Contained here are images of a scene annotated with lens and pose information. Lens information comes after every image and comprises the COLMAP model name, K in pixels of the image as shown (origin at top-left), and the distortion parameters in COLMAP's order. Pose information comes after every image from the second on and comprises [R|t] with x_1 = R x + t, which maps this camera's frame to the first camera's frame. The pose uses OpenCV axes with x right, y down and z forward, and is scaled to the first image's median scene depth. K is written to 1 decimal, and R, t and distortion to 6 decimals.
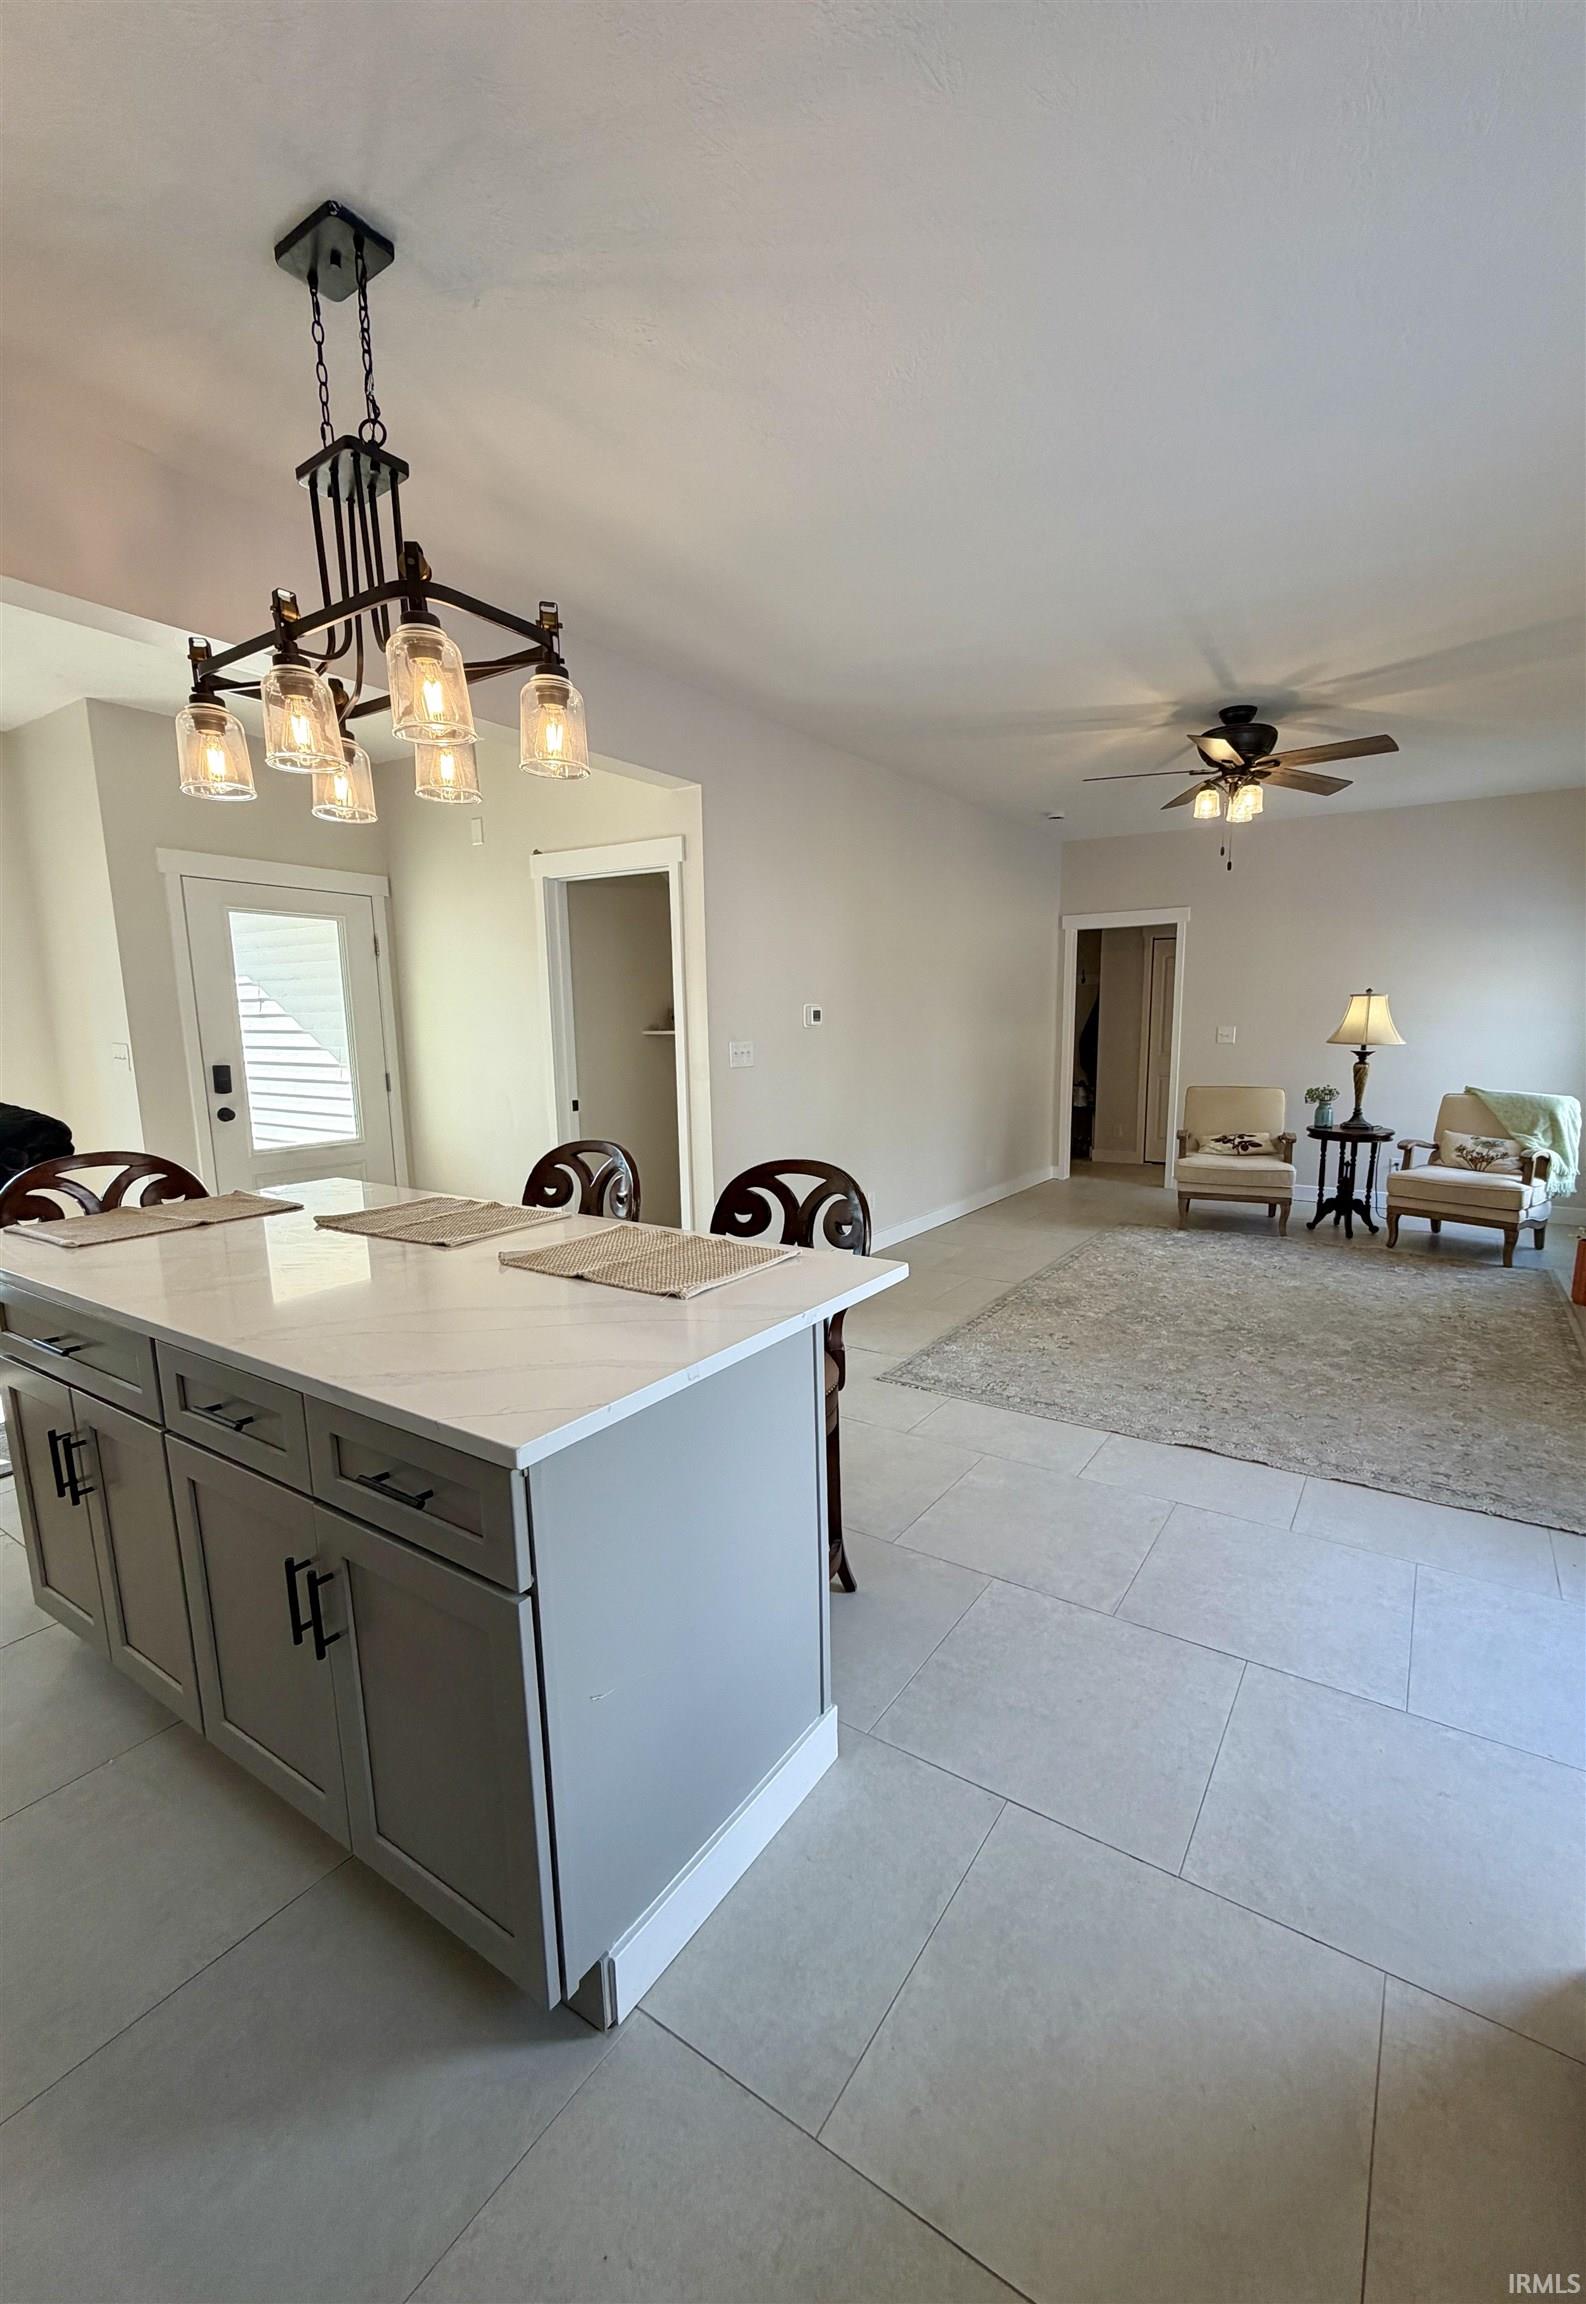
lens RADIAL K [[967.4, 0, 793.0], [0, 967.4, 1152.0], [0, 0, 1]] dist [-0.000505, -0.000051]
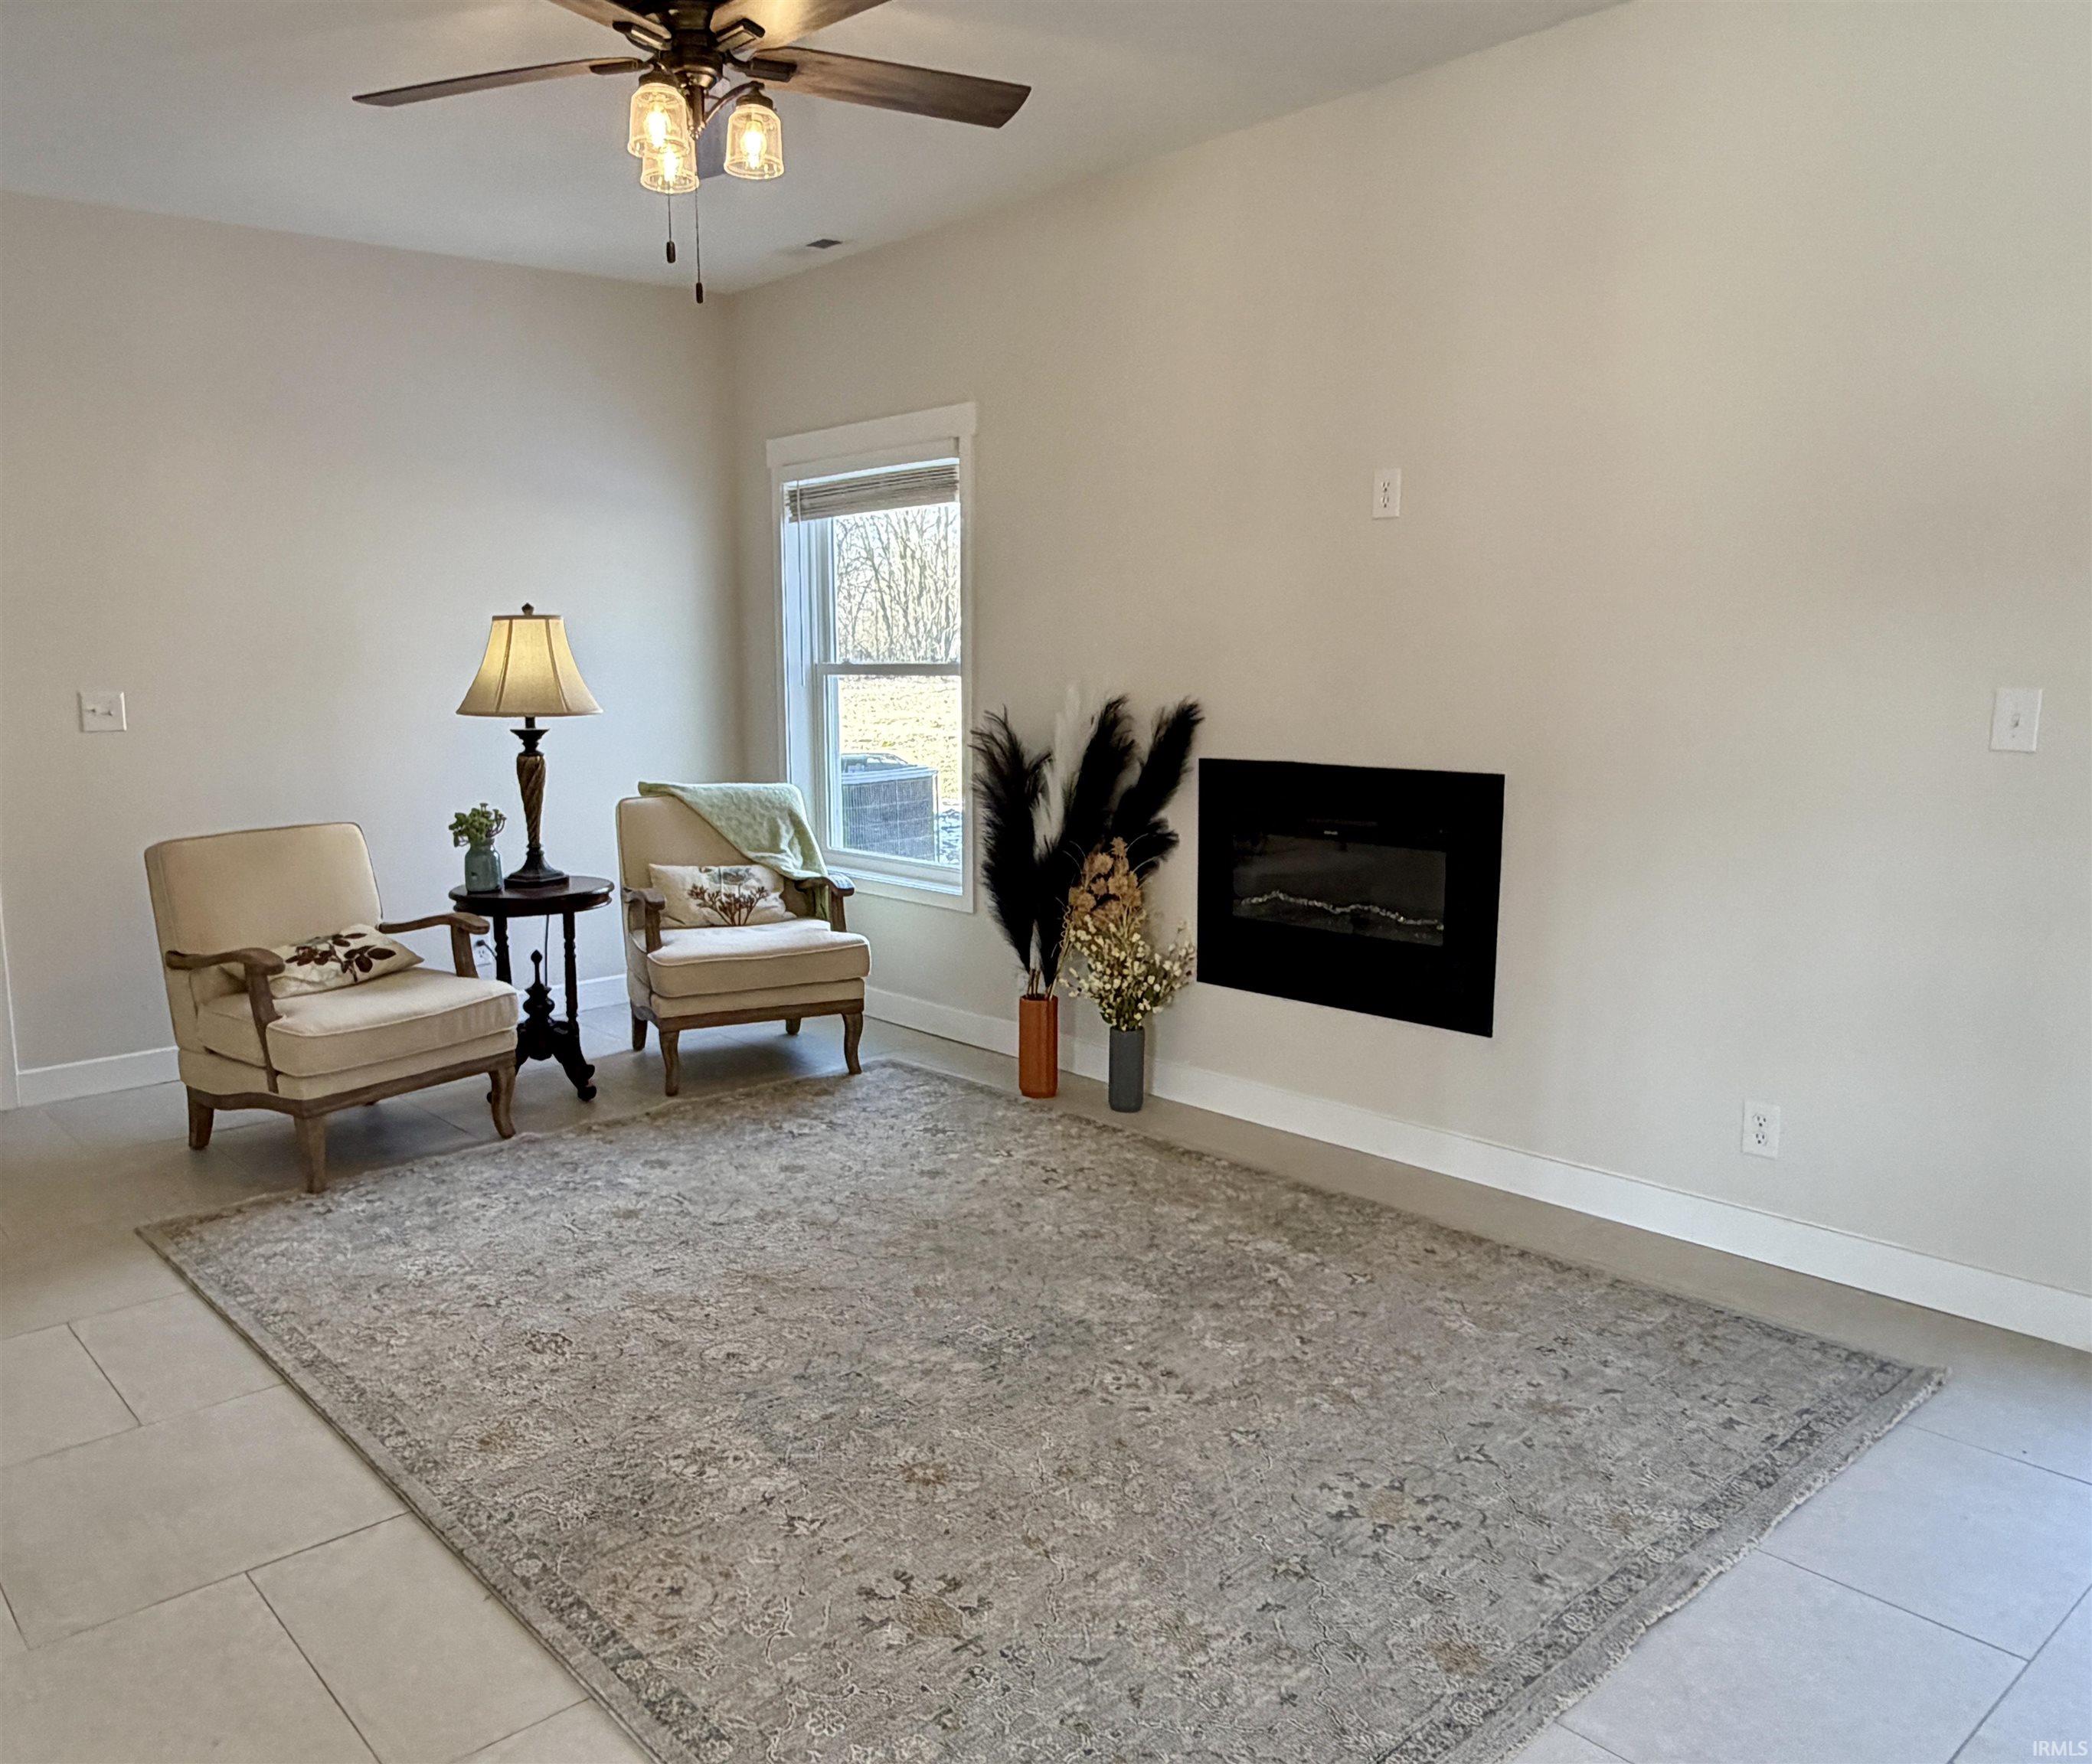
lens RADIAL K [[1642.4, 0, 1046.0], [0, 1642.4, 882.0], [0, 0, 1]] dist [0.000936, -0.000356]
pose [[0.254178, -0.139495, 0.957045, -0.174686], [0.151011, 0.983131, 0.103191, -0.079457], [-0.955295, 0.118295, 0.270956, 0.565167]]
